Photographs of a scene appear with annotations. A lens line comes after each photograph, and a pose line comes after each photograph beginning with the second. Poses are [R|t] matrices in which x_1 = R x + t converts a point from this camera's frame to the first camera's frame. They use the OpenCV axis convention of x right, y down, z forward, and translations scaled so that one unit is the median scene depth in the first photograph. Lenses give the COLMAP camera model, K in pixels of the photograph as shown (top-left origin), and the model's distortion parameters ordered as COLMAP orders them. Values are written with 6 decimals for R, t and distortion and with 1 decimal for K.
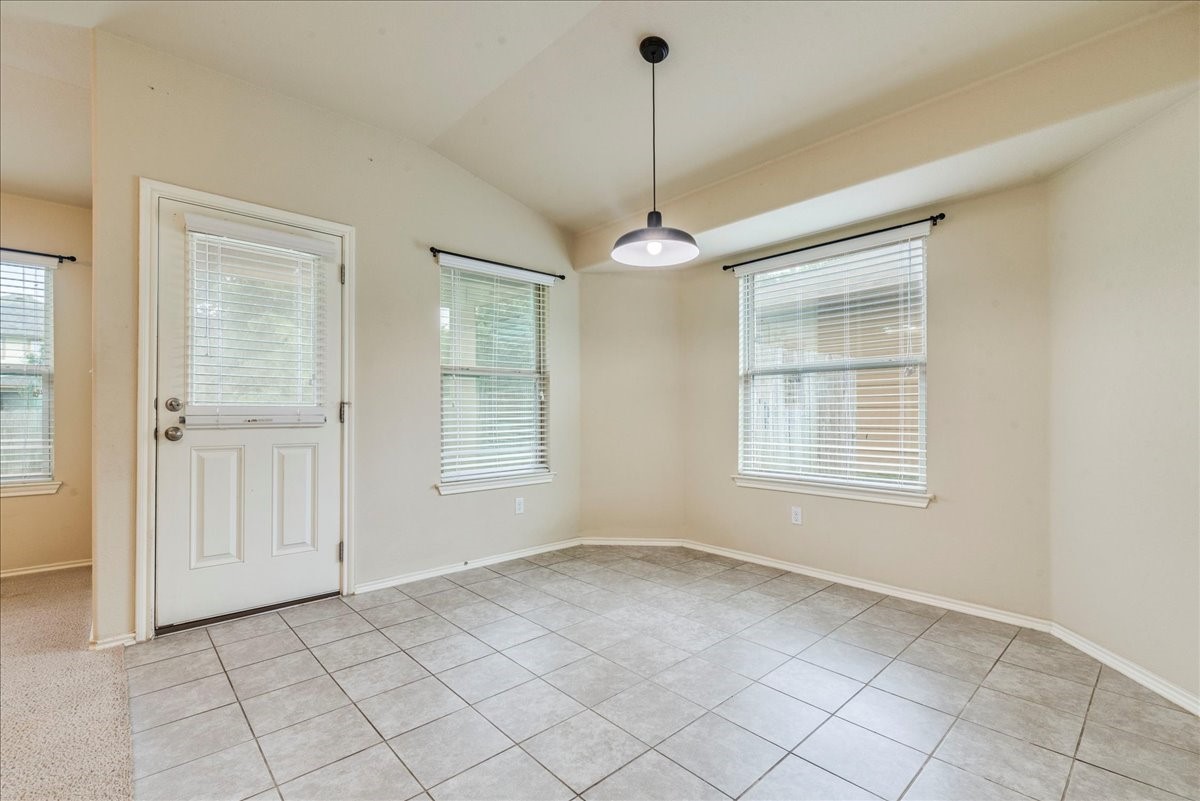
lens RADIAL K [[533.3, 0, 604.8], [0, 533.3, 411.3], [0, 0, 1]] dist [0.000936, -0.000218]
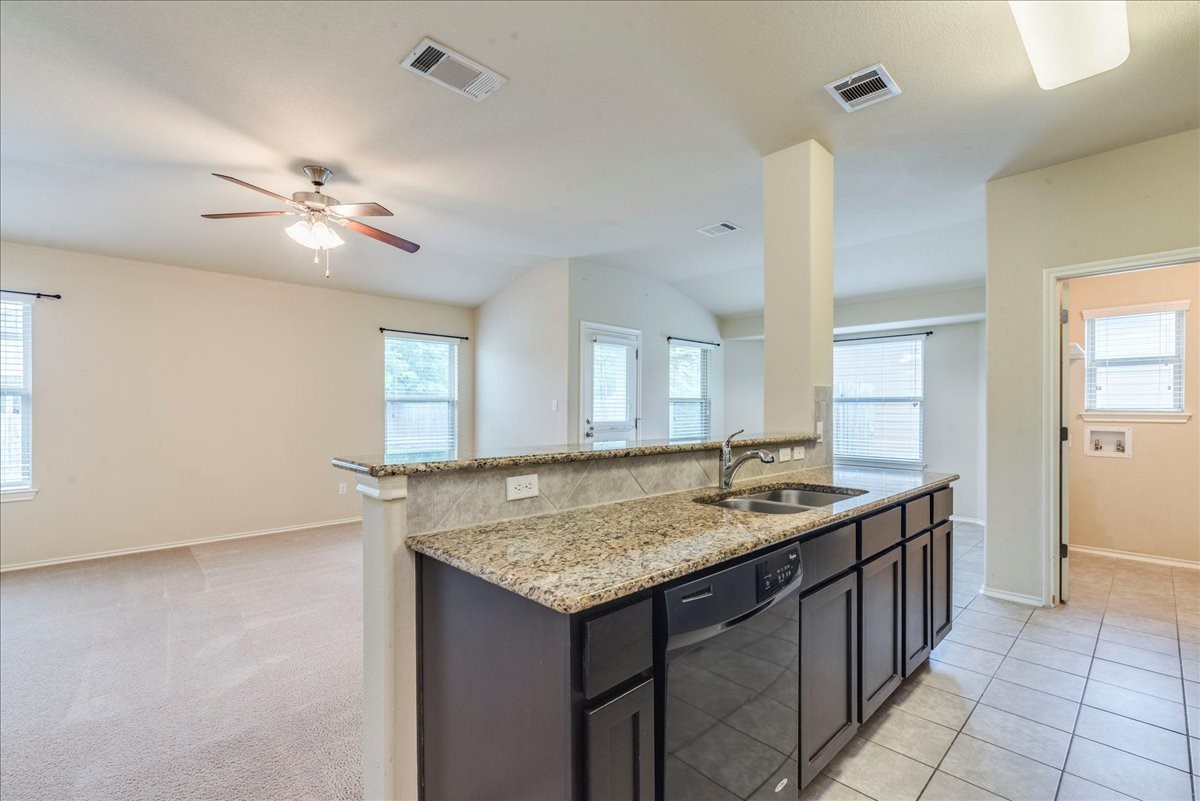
lens RADIAL K [[533.3, 0, 611.4], [0, 533.3, 414.8], [0, 0, 1]] dist [0.000936, -0.000218]
pose [[0.999514, 0.004268, 0.030881, -0.555294], [-0.004708, 0.999888, 0.014196, -0.050712], [-0.030817, -0.014334, 0.999422, -0.856477]]
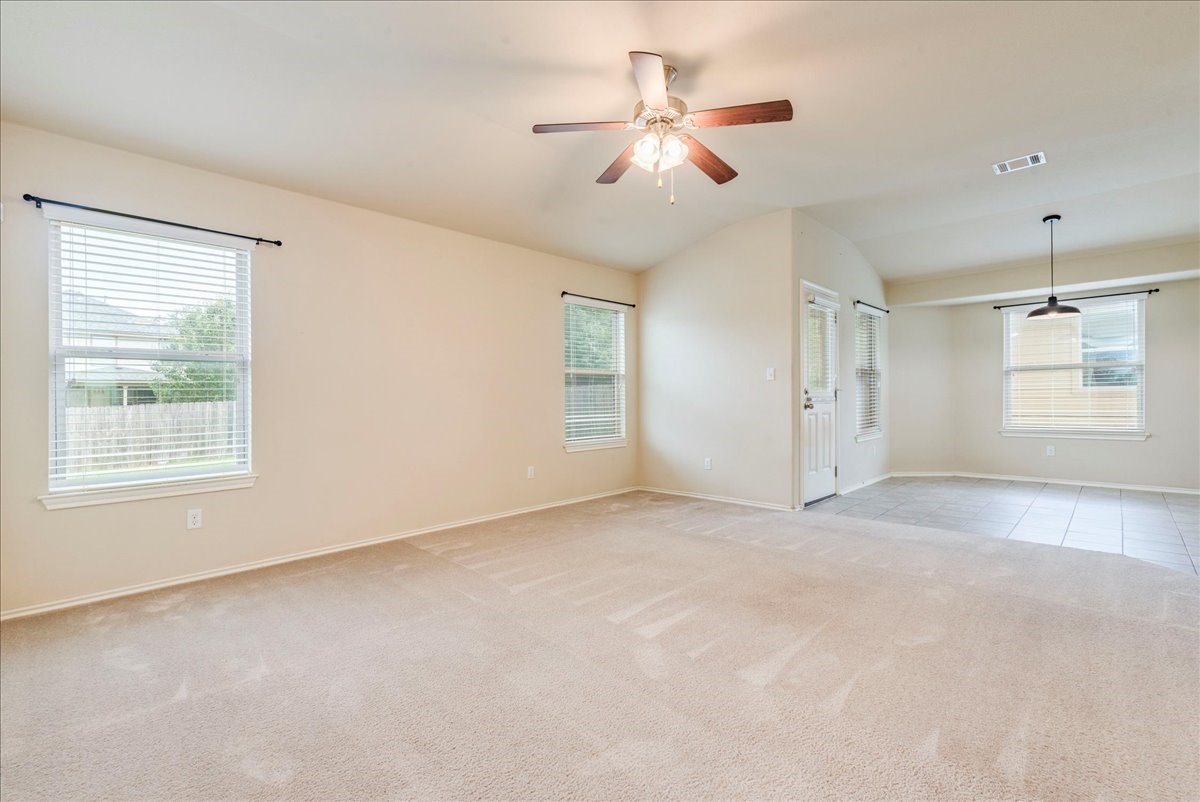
lens RADIAL K [[533.3, 0, 609.8], [0, 533.3, 403.5], [0, 0, 1]] dist [0.000936, -0.000218]
pose [[0.998270, -0.012885, 0.057376, -1.171480], [0.012316, 0.999871, 0.010263, 0.002255], [-0.057500, -0.009538, 0.998300, -0.662776]]
